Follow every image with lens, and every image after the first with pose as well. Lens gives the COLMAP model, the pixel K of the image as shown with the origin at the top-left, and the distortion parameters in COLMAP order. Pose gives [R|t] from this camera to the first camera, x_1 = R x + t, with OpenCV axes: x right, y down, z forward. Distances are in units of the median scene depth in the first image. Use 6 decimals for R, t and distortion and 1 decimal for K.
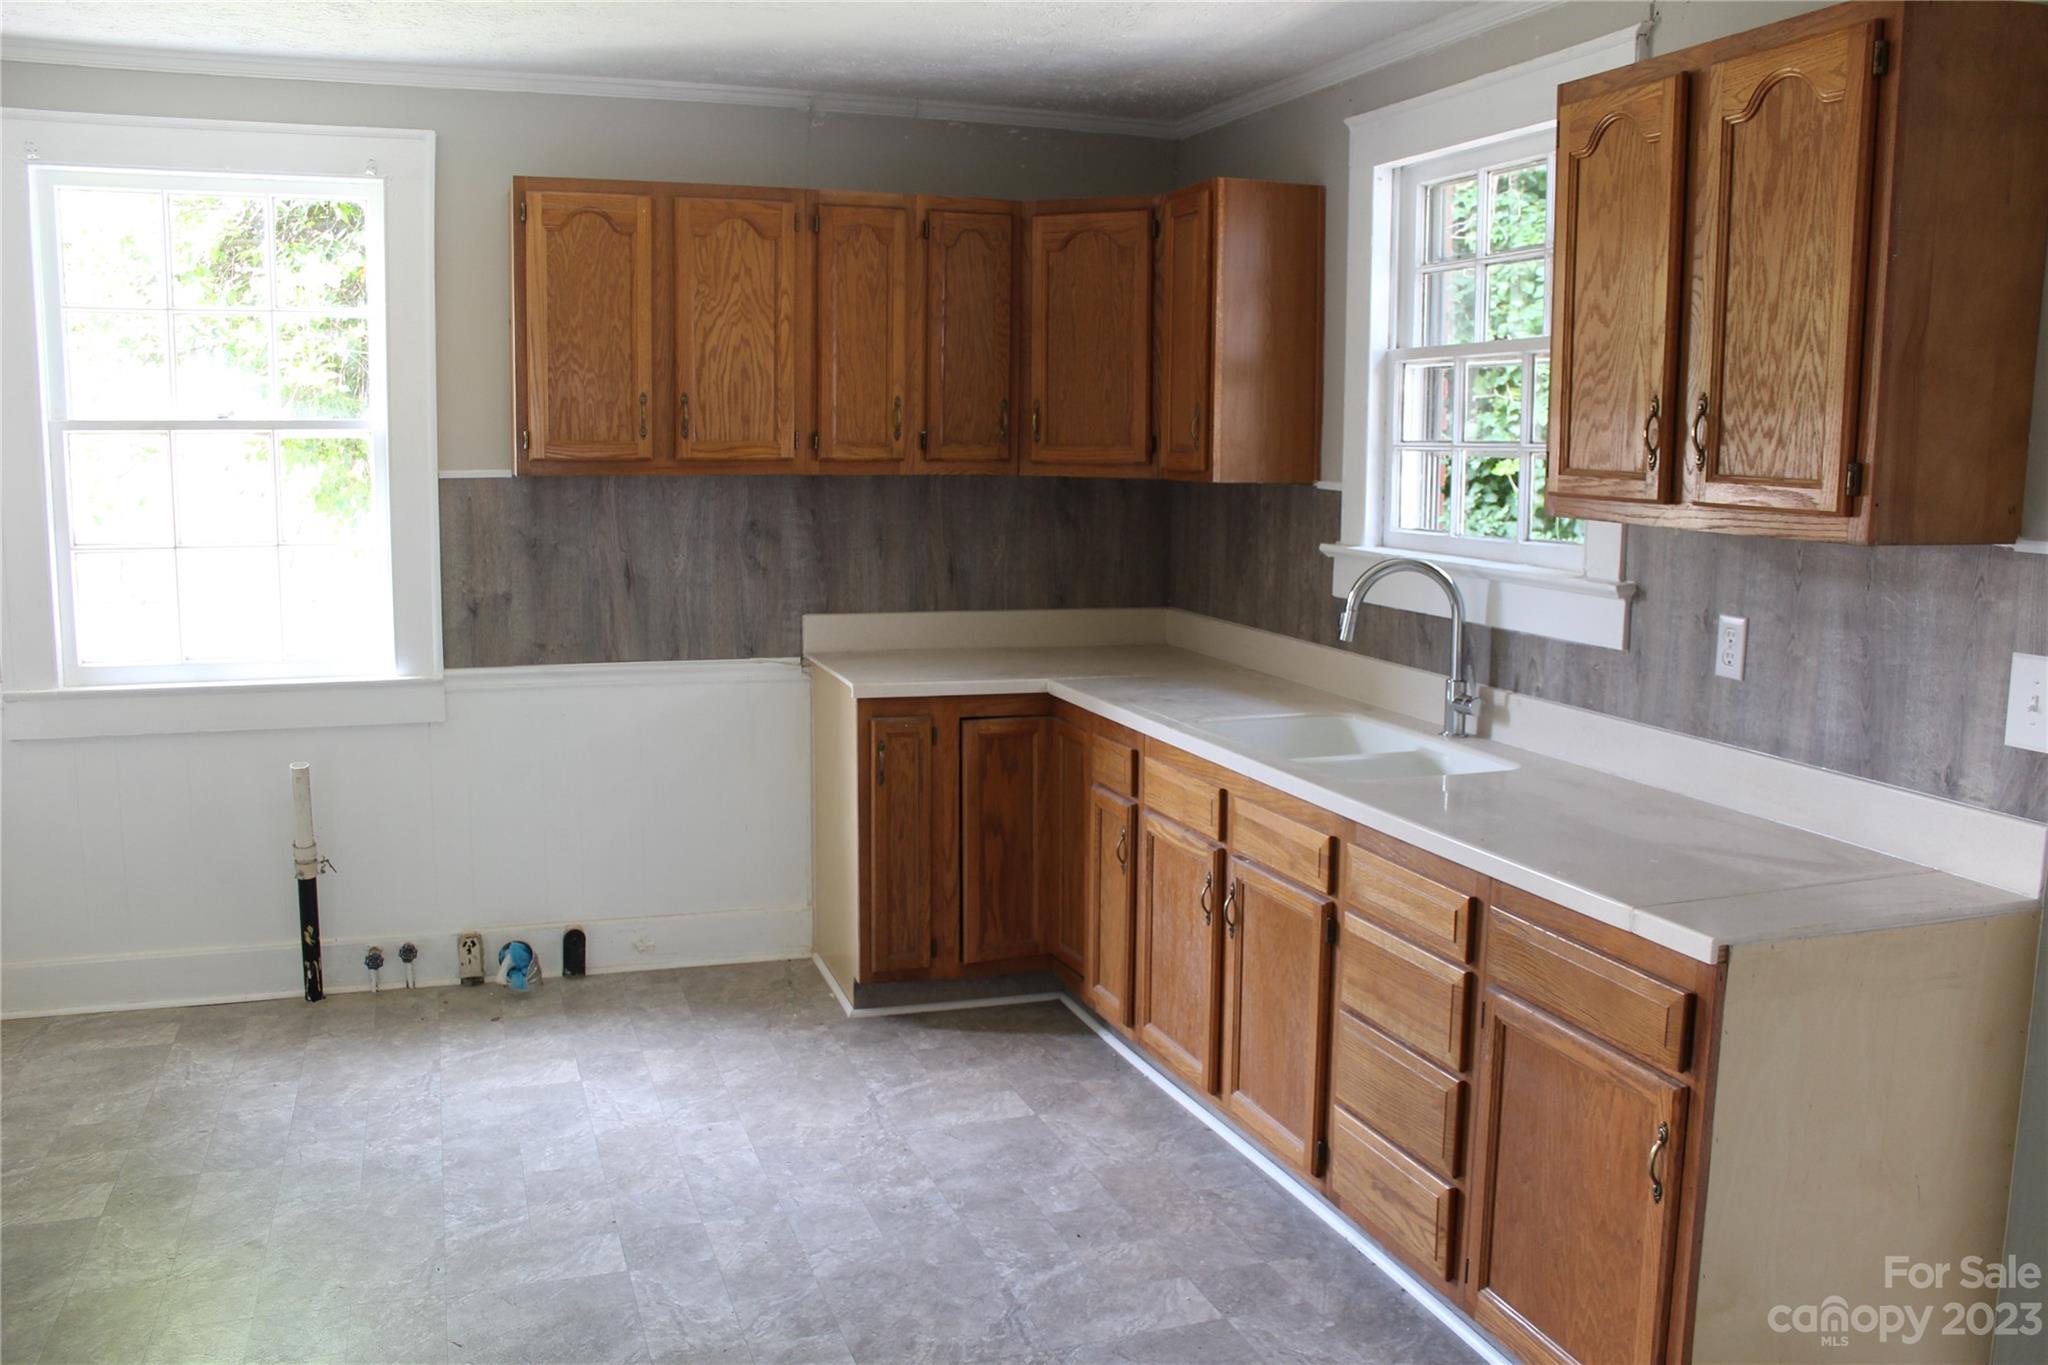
lens RADIAL K [[1706.2, 0, 1010.5], [0, 1706.2, 697.5], [0, 0, 1]] dist [-0.160026, 0.135759]
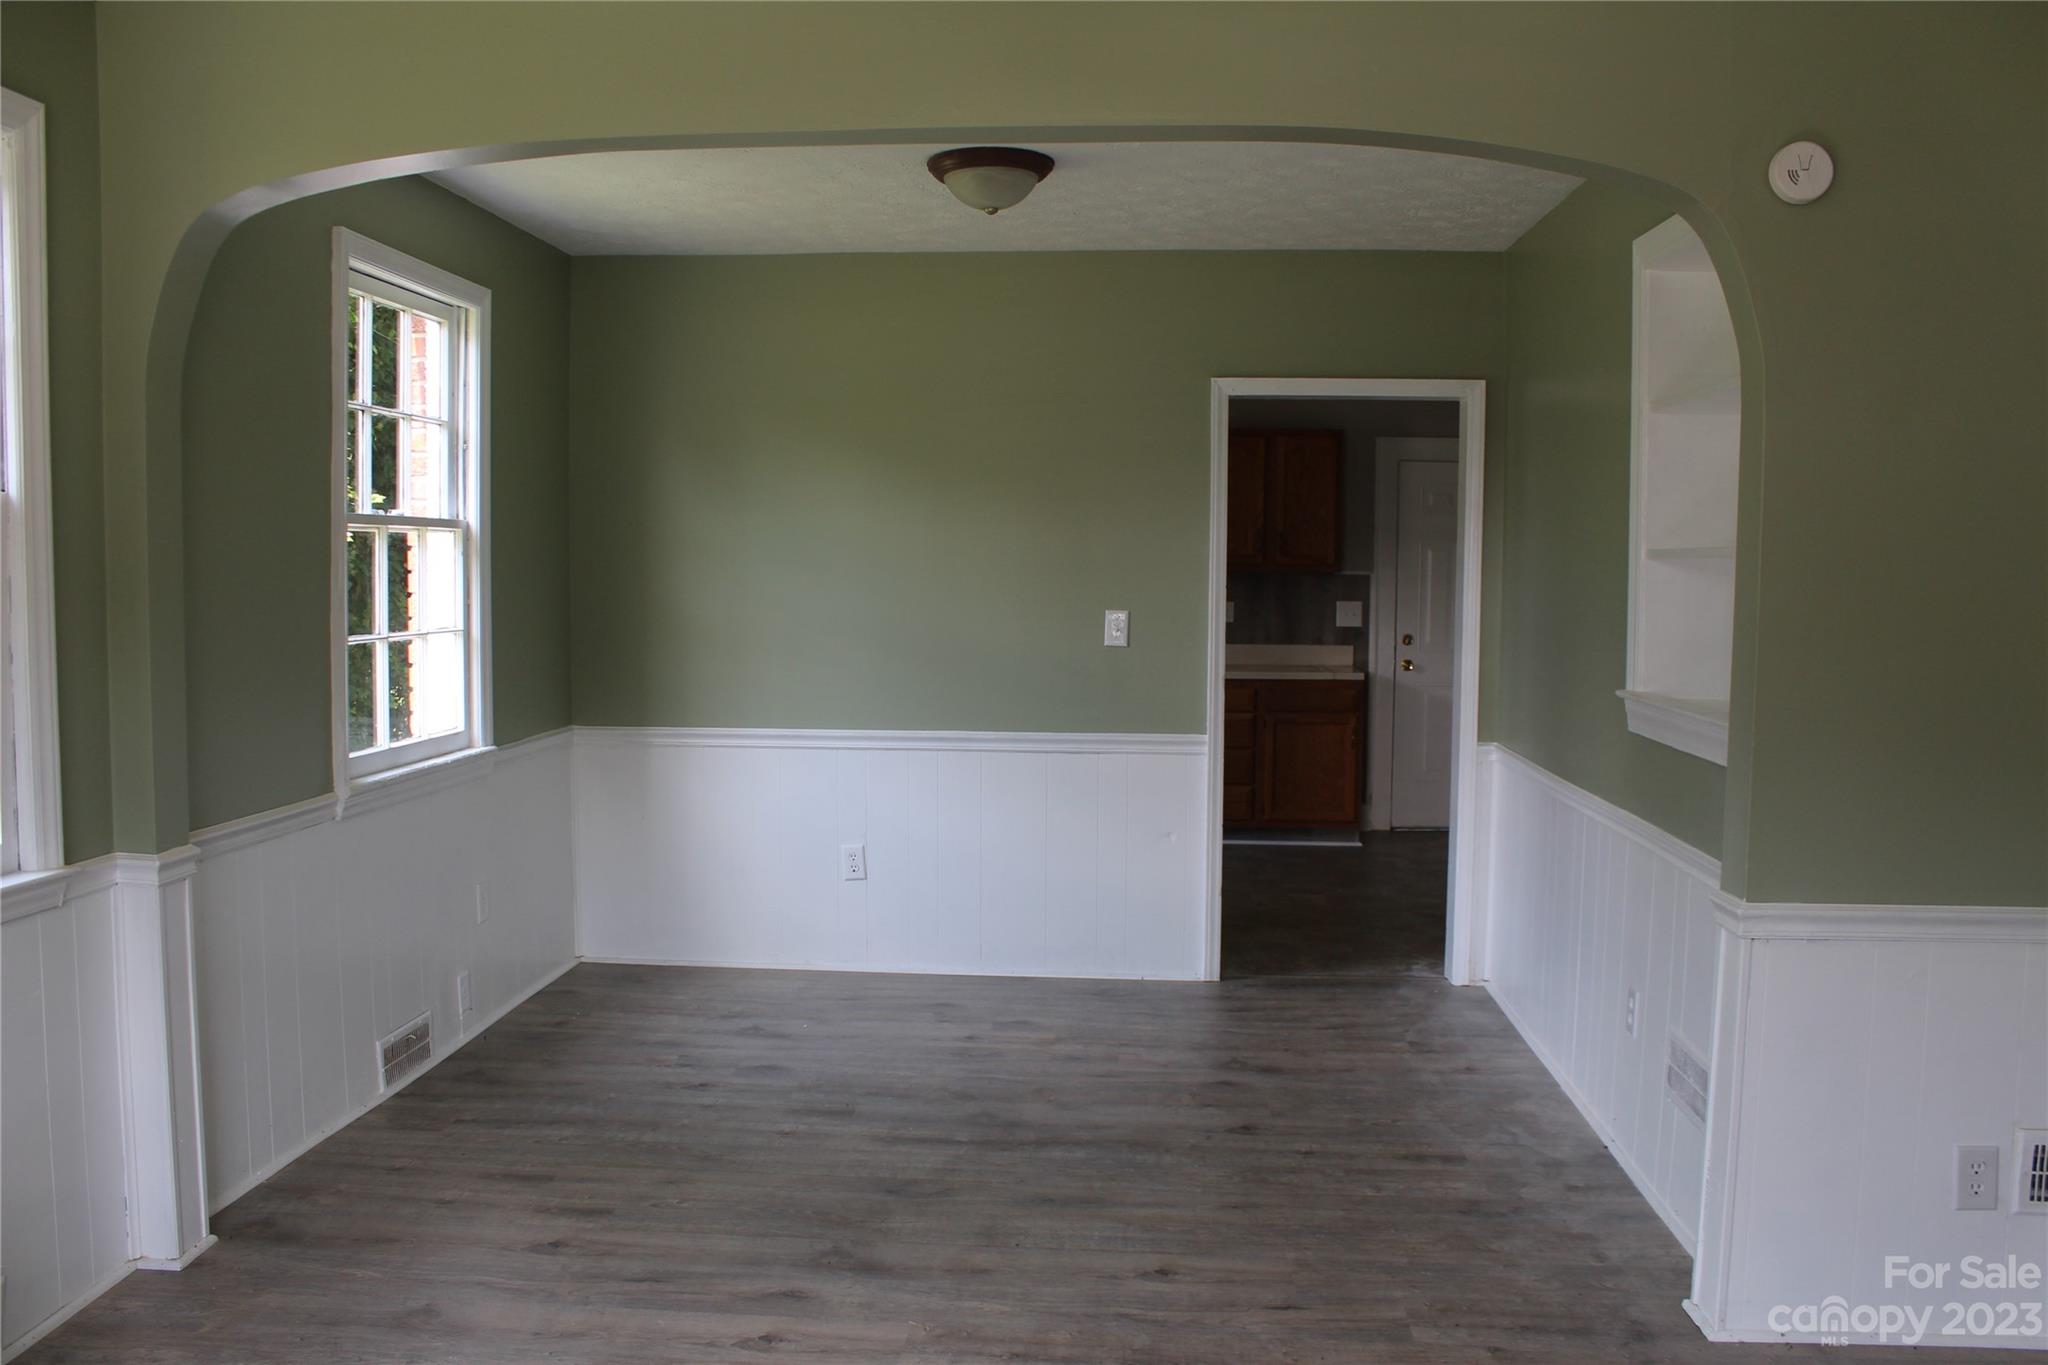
lens RADIAL K [[1706.2, 0, 1021.8], [0, 1706.2, 694.9], [0, 0, 1]] dist [-0.160026, 0.135759]
pose [[0.400604, -0.089316, 0.911888, -1.901445], [0.134547, 0.990183, 0.037877, -0.034895], [-0.906319, 0.107518, 0.408688, 0.057591]]
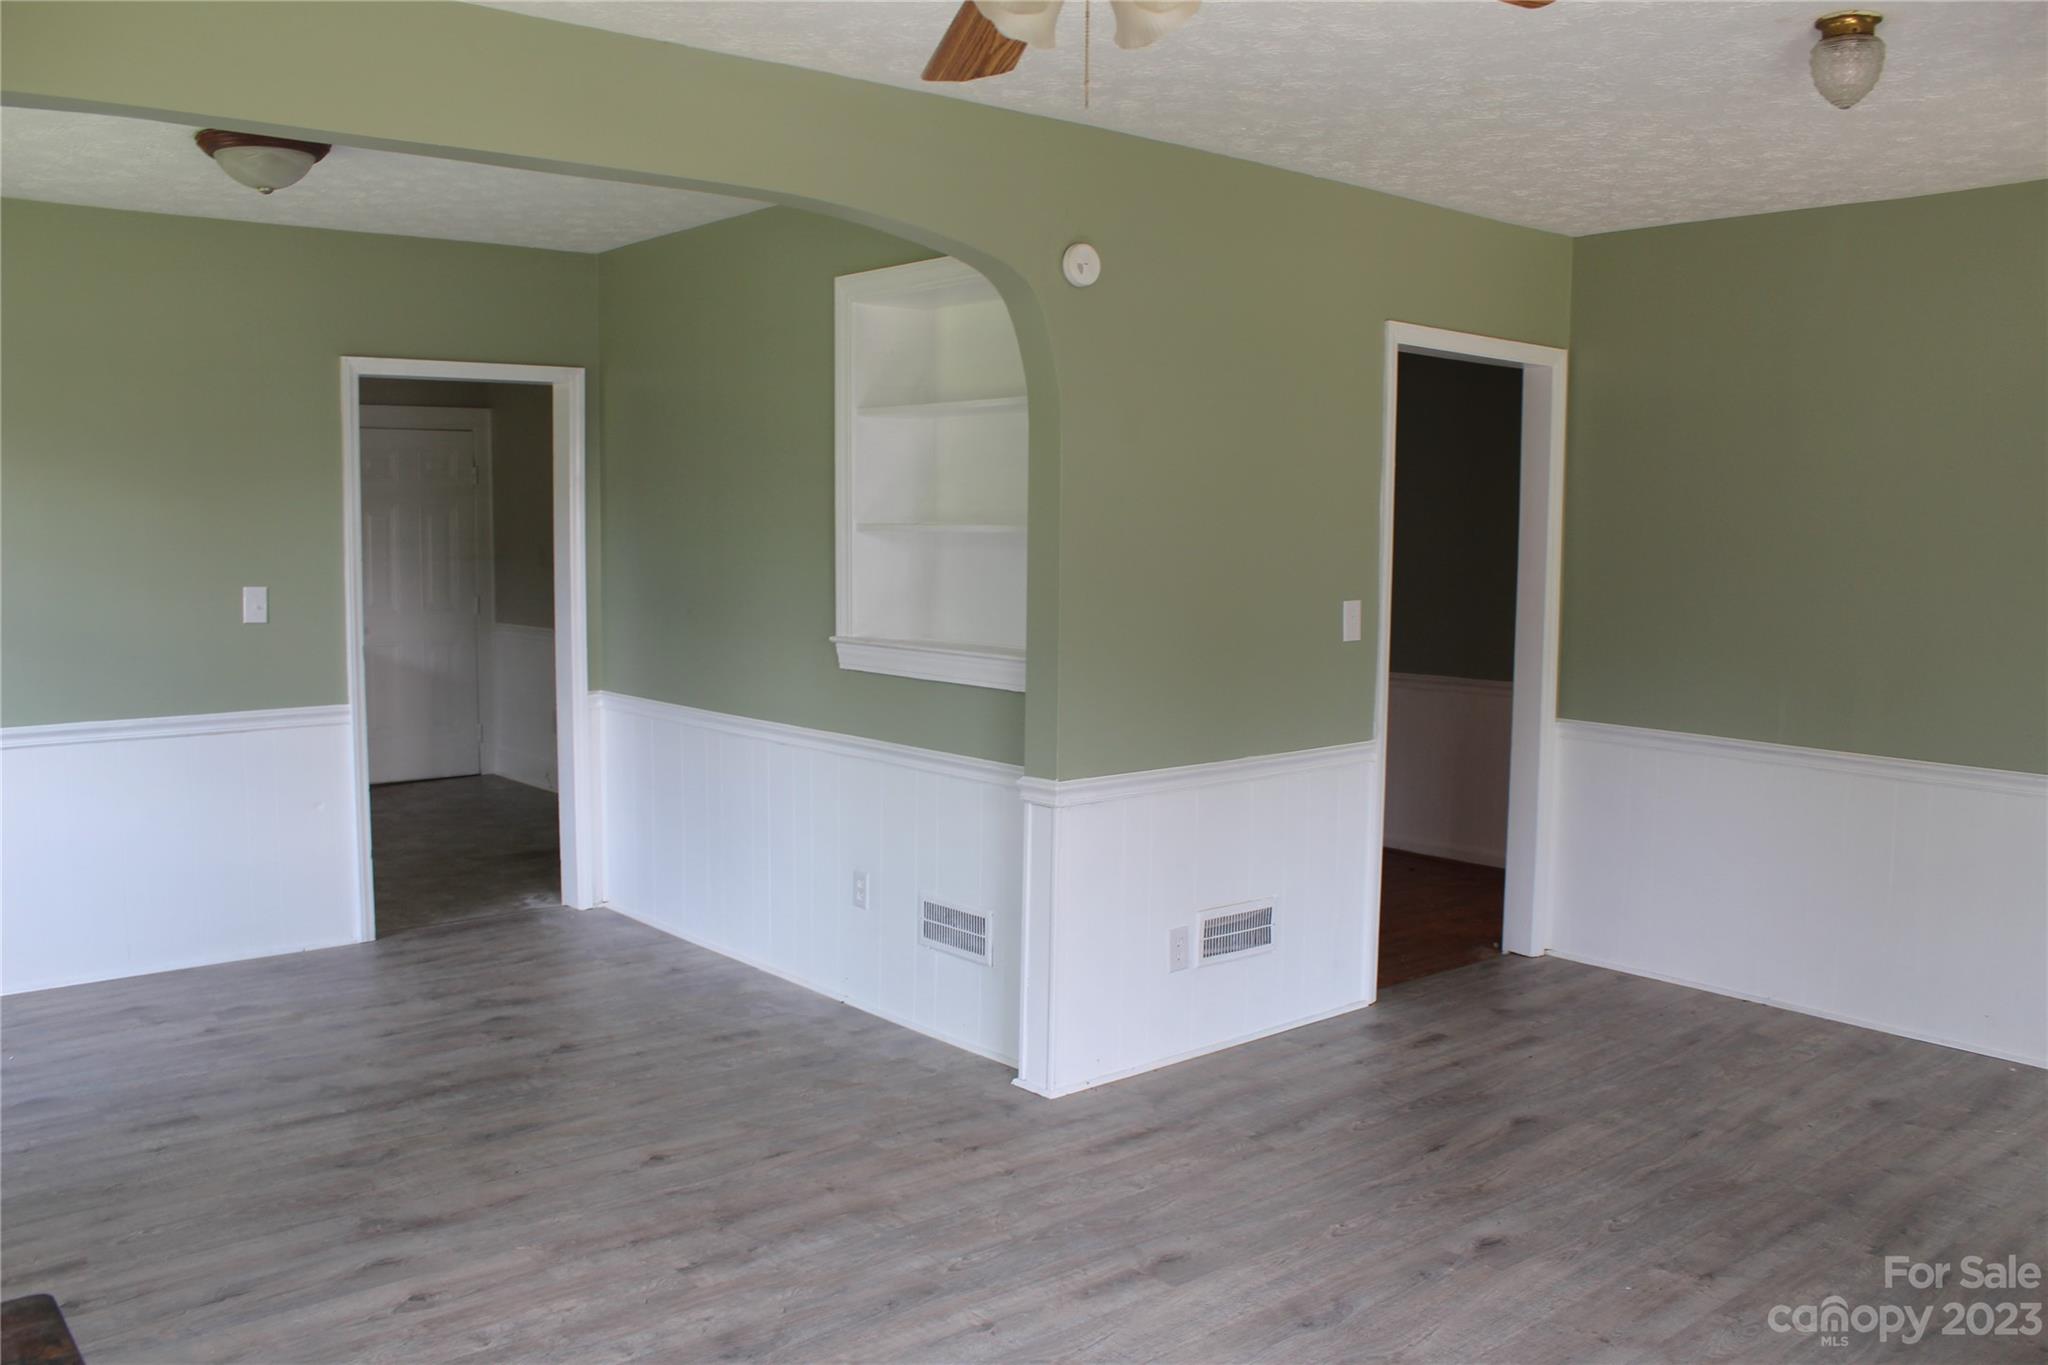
lens RADIAL K [[1706.2, 0, 1016.5], [0, 1706.2, 690.0], [0, 0, 1]] dist [-0.160026, 0.135759]
pose [[-0.358706, -0.116828, 0.926111, -2.080017], [0.123063, 0.977558, 0.170984, -0.114697], [-0.925303, 0.175303, -0.336279, 0.456543]]
